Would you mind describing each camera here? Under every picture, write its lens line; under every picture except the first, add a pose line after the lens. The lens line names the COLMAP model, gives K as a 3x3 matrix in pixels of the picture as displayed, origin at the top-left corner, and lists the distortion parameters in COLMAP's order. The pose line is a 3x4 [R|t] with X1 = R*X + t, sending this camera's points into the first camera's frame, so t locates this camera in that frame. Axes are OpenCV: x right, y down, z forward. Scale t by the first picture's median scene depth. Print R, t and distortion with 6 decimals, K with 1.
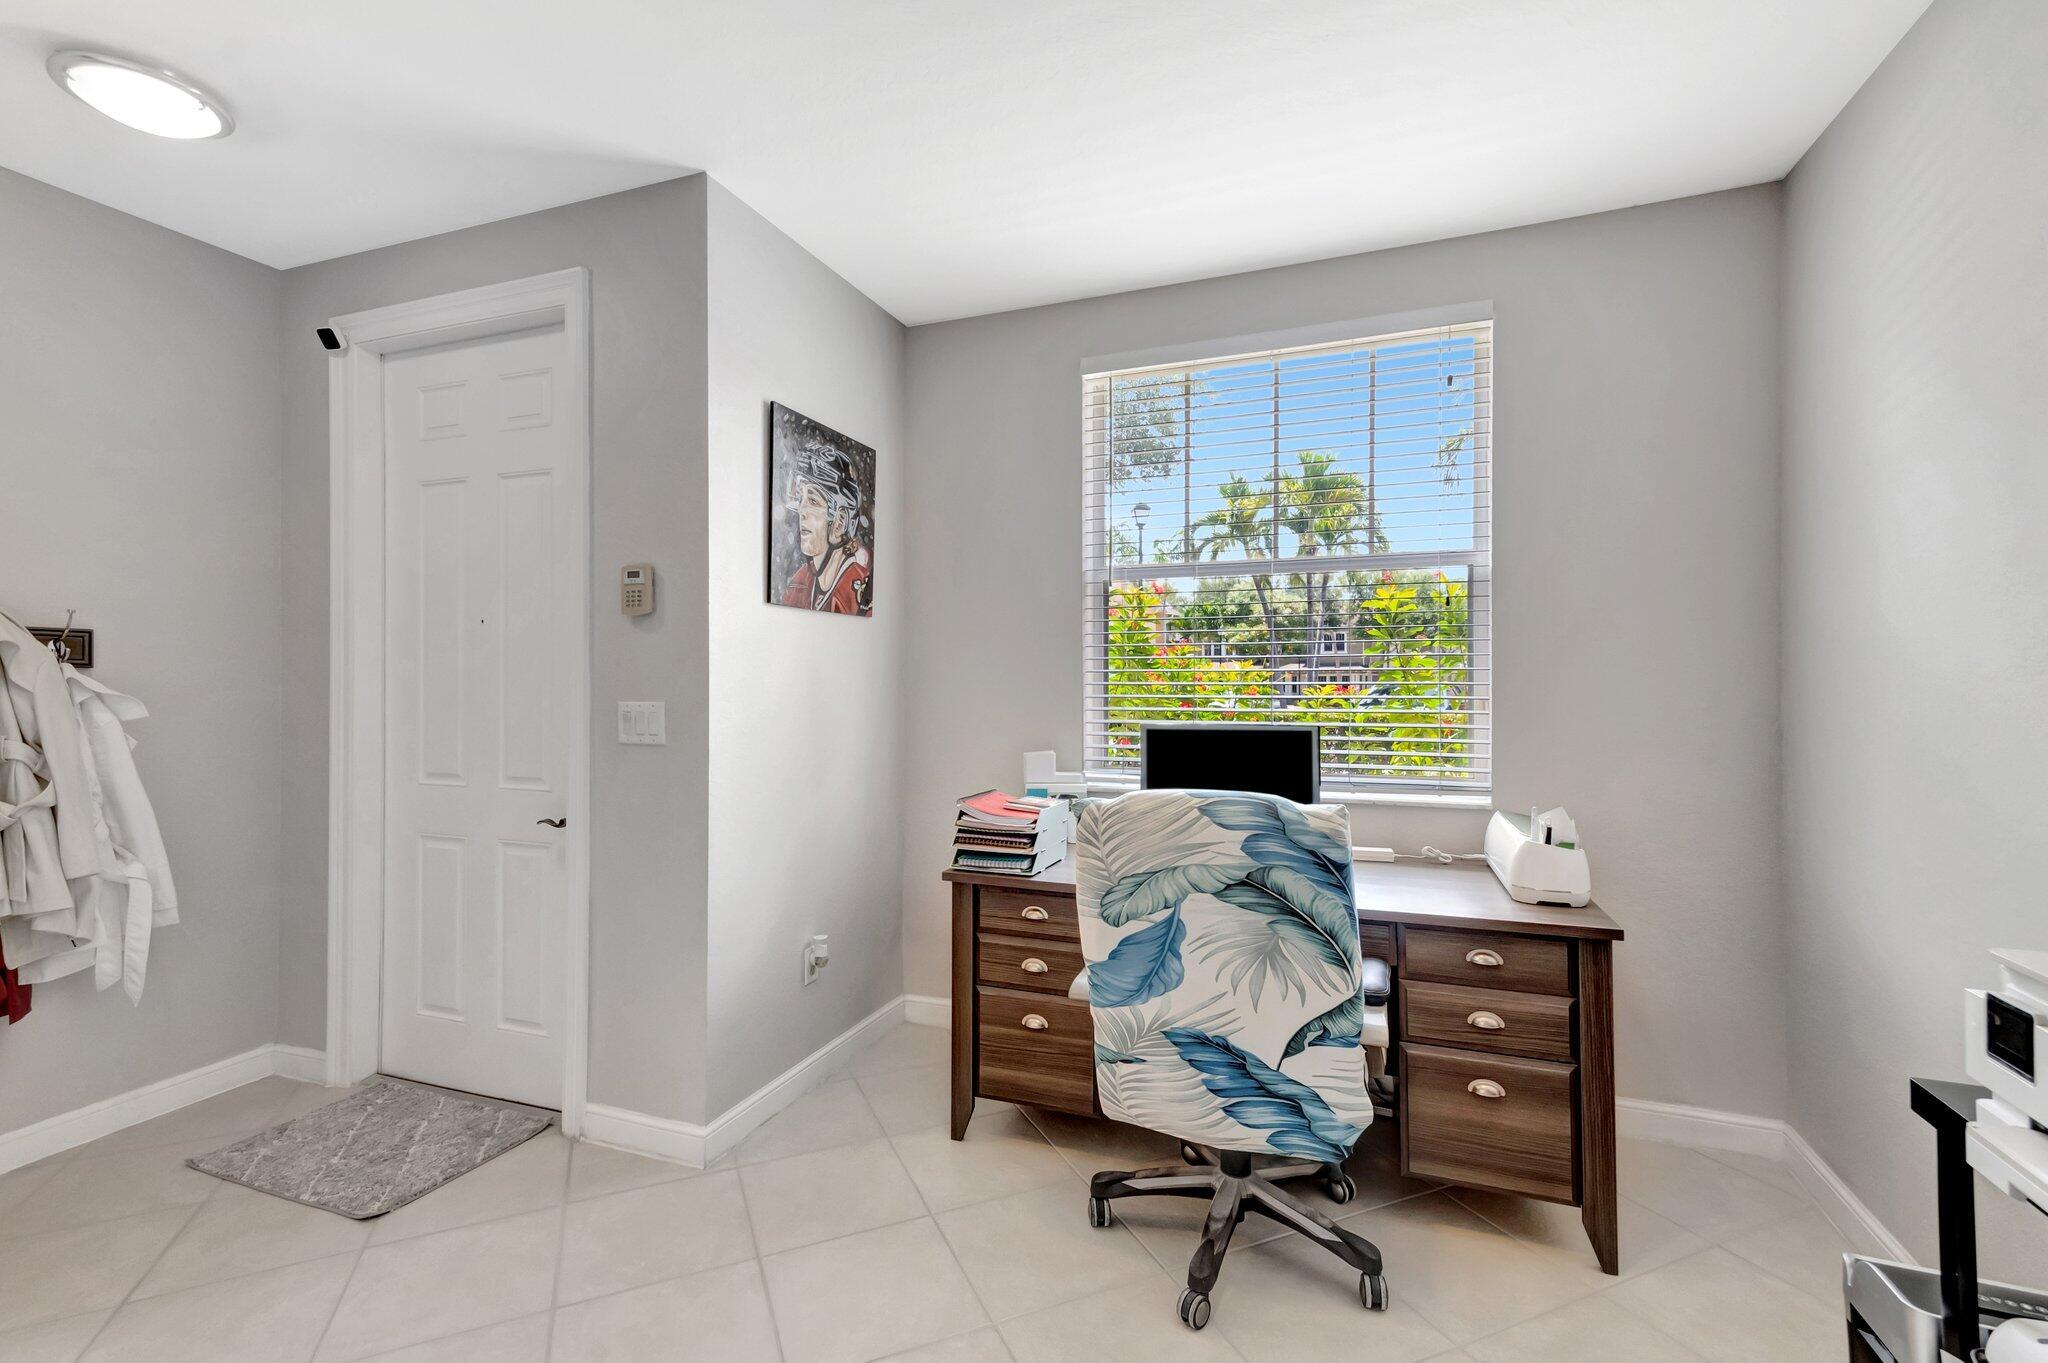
lens RADIAL K [[895.2, 0, 1024.0], [0, 895.2, 681.5], [0, 0, 1]] dist [0.009735, -0.000041]
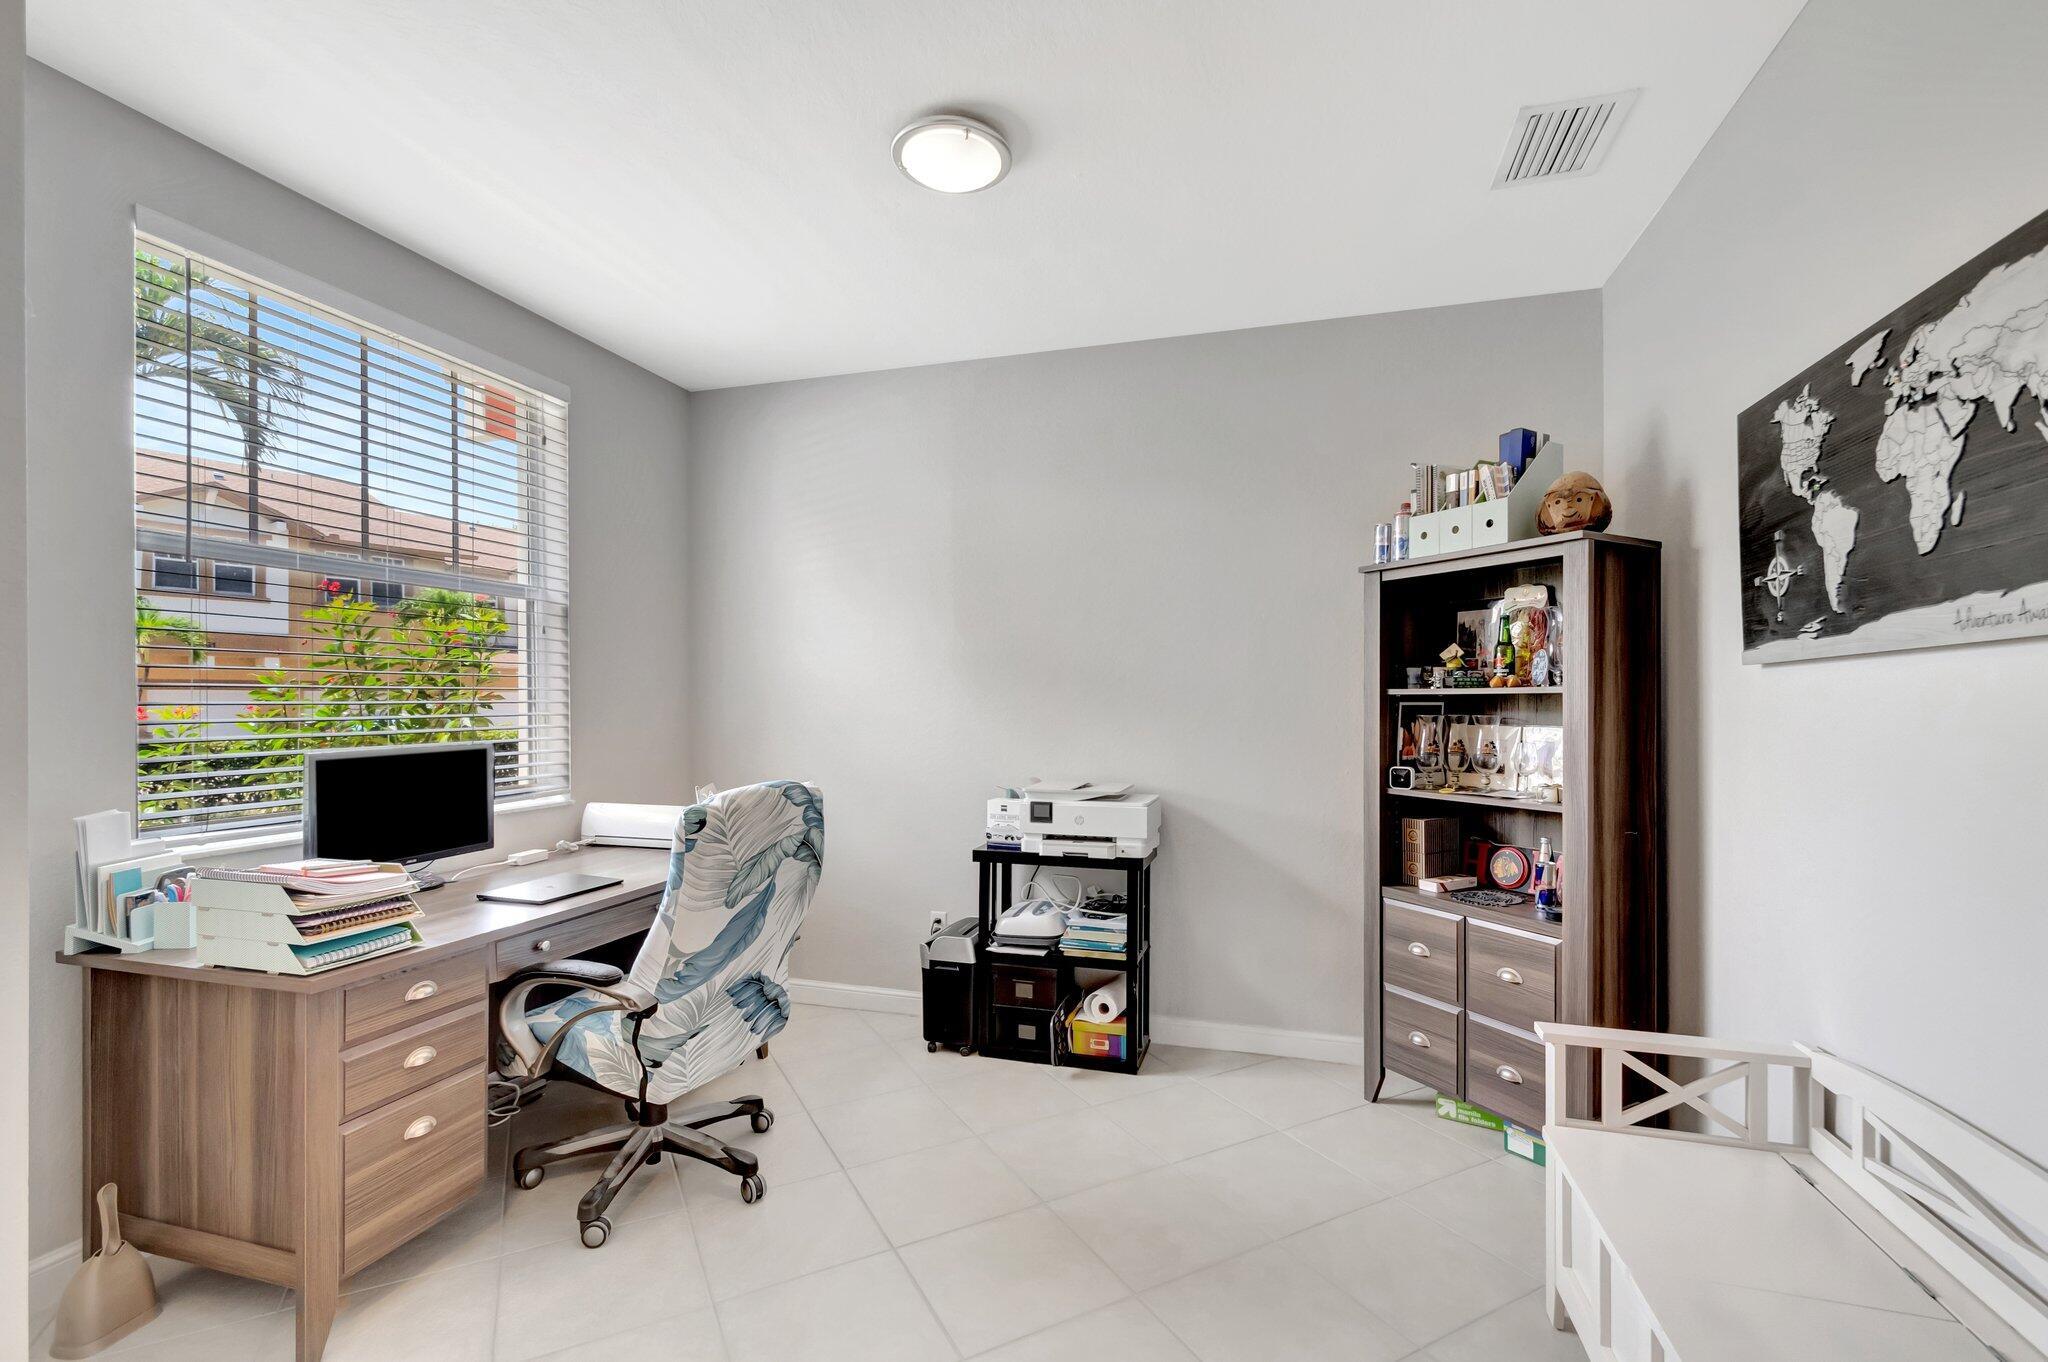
lens RADIAL K [[907.9, 0, 1022.5], [0, 907.9, 703.7], [0, 0, 1]] dist [0.002648, -0.000866]
pose [[-0.069200, -0.006532, 0.997581, -1.128222], [0.000606, 0.999978, 0.006590, -0.003060], [-0.997603, 0.001060, -0.069194, 0.709086]]
